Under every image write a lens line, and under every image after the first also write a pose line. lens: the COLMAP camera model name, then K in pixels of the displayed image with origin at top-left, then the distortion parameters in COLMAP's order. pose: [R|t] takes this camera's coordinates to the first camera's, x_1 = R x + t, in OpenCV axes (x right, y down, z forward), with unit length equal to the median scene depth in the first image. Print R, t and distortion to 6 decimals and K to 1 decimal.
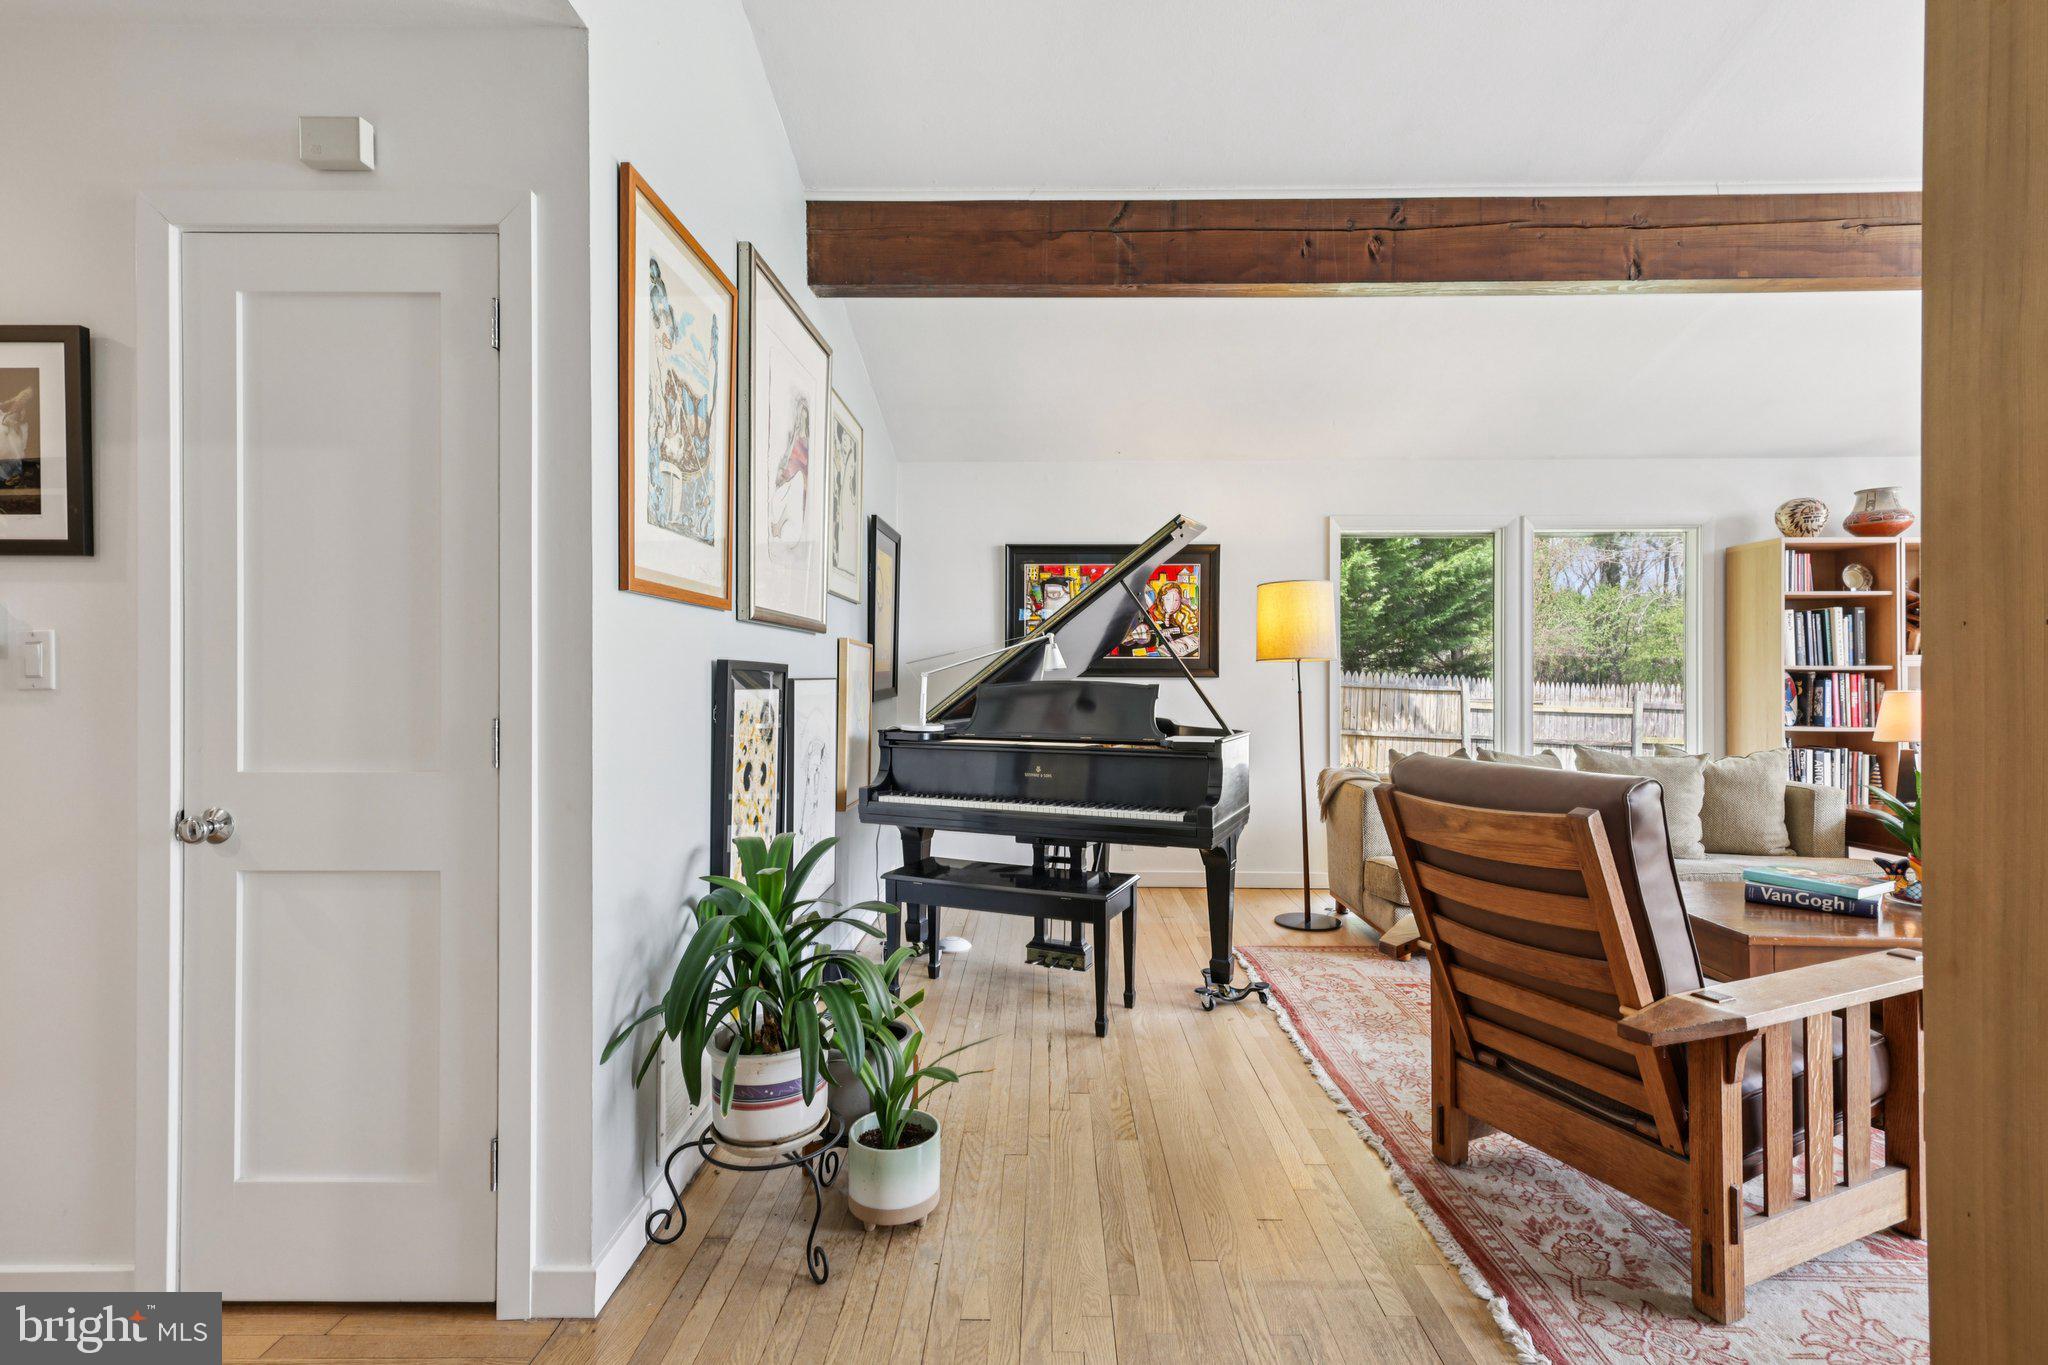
lens RADIAL K [[952.2, 0, 1012.9], [0, 952.2, 677.7], [0, 0, 1]] dist [0.005469, 0.000359]
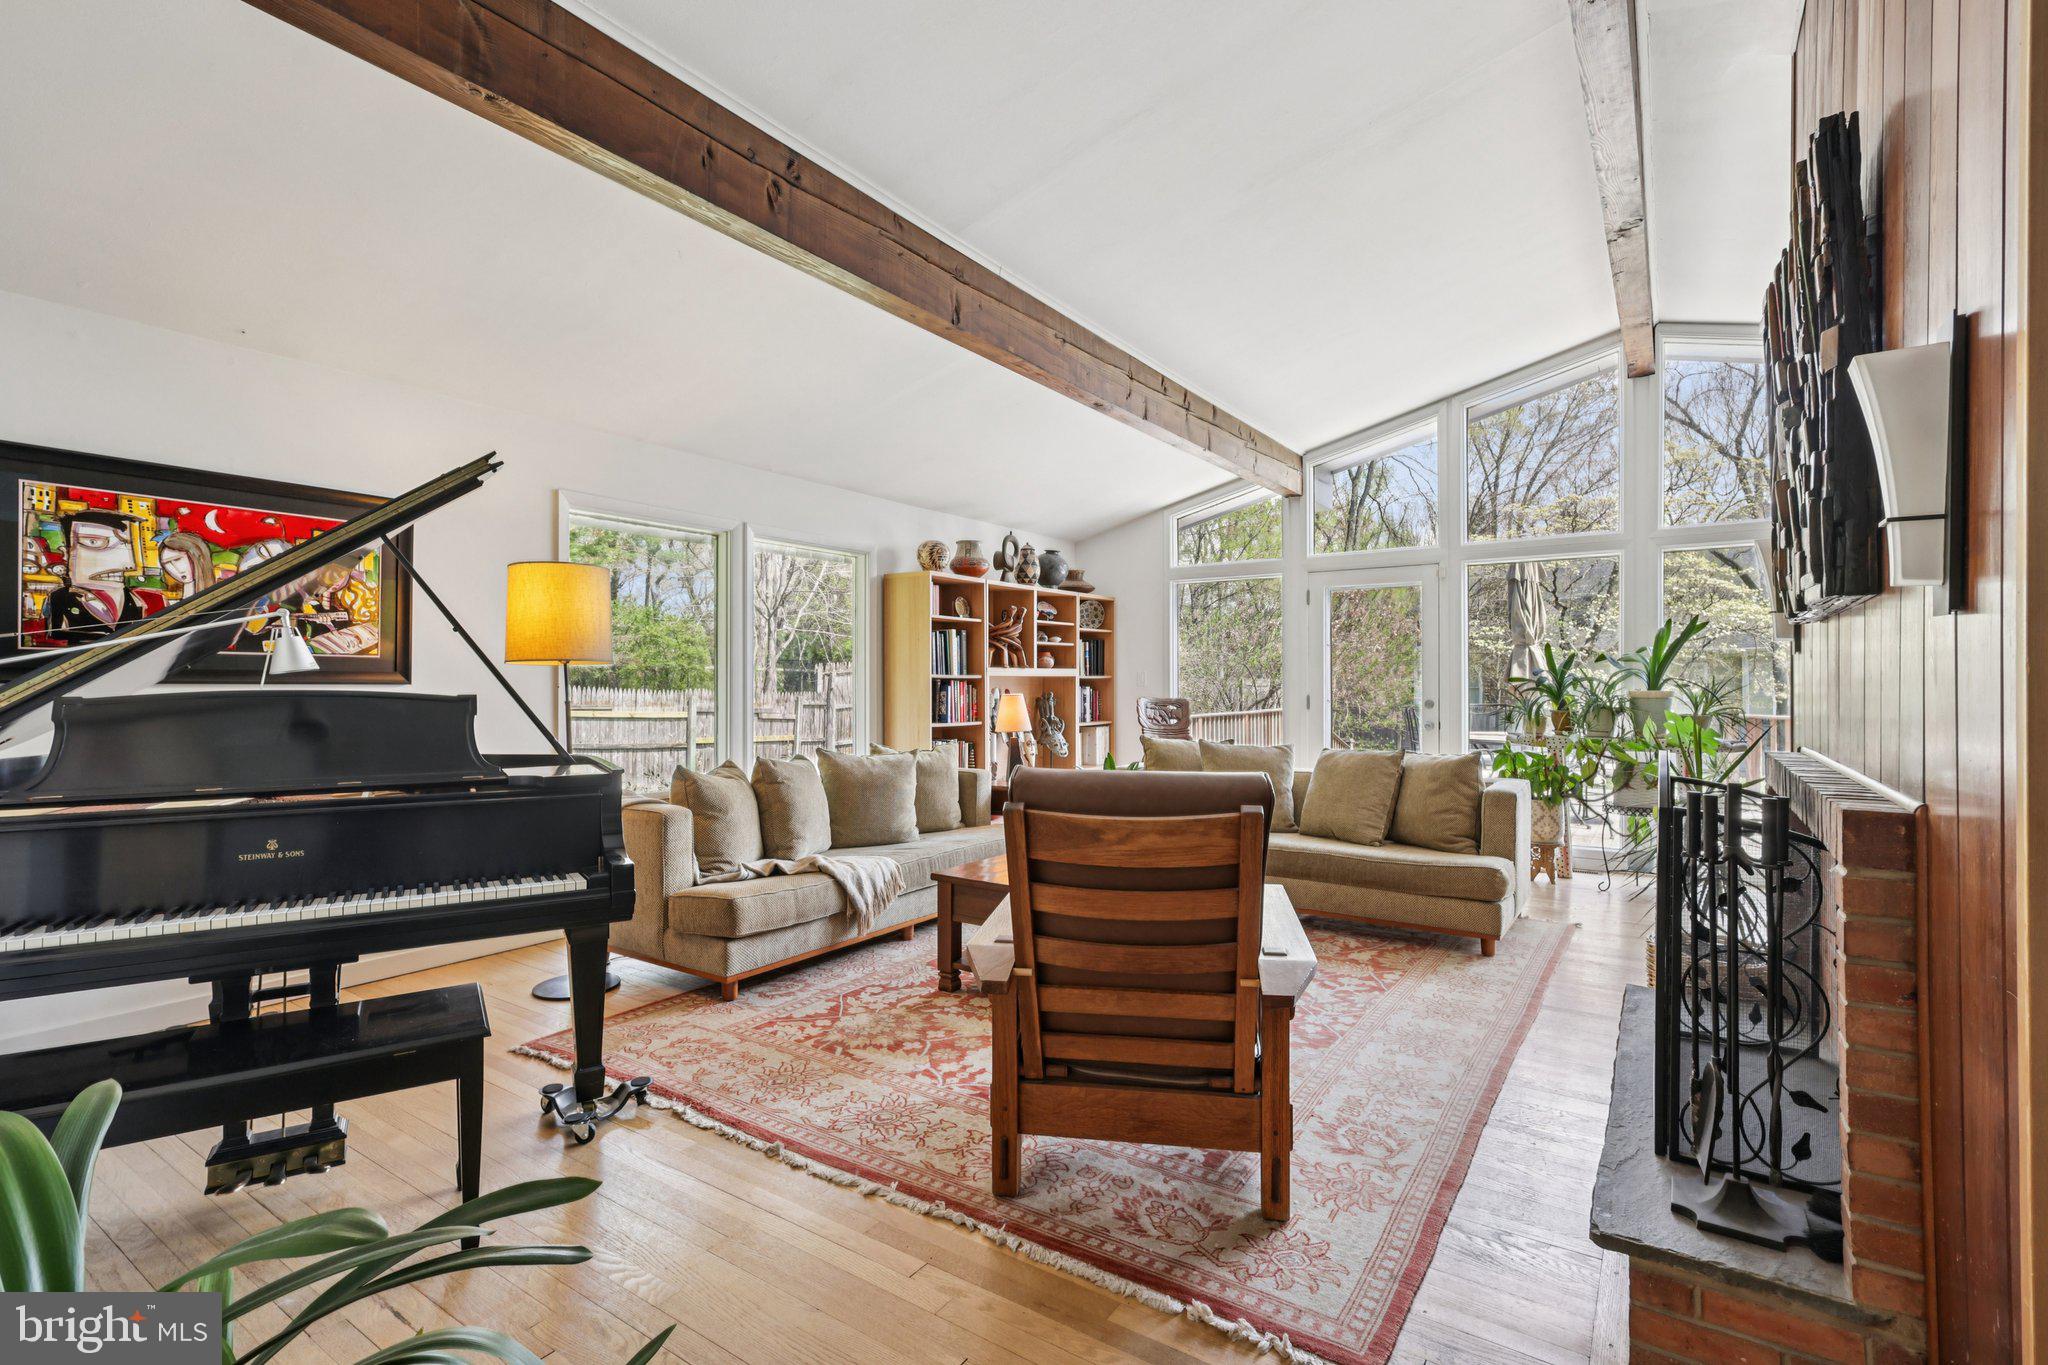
lens RADIAL K [[953.3, 0, 1024.0], [0, 953.3, 682.5], [0, 0, 1]] dist [0.007359, -0.000007]
pose [[0.531896, 0.000872, 0.846810, -0.194197], [0.000281, 0.999999, -0.001207, -0.000762], [-0.846810, 0.000880, 0.531895, 0.273062]]
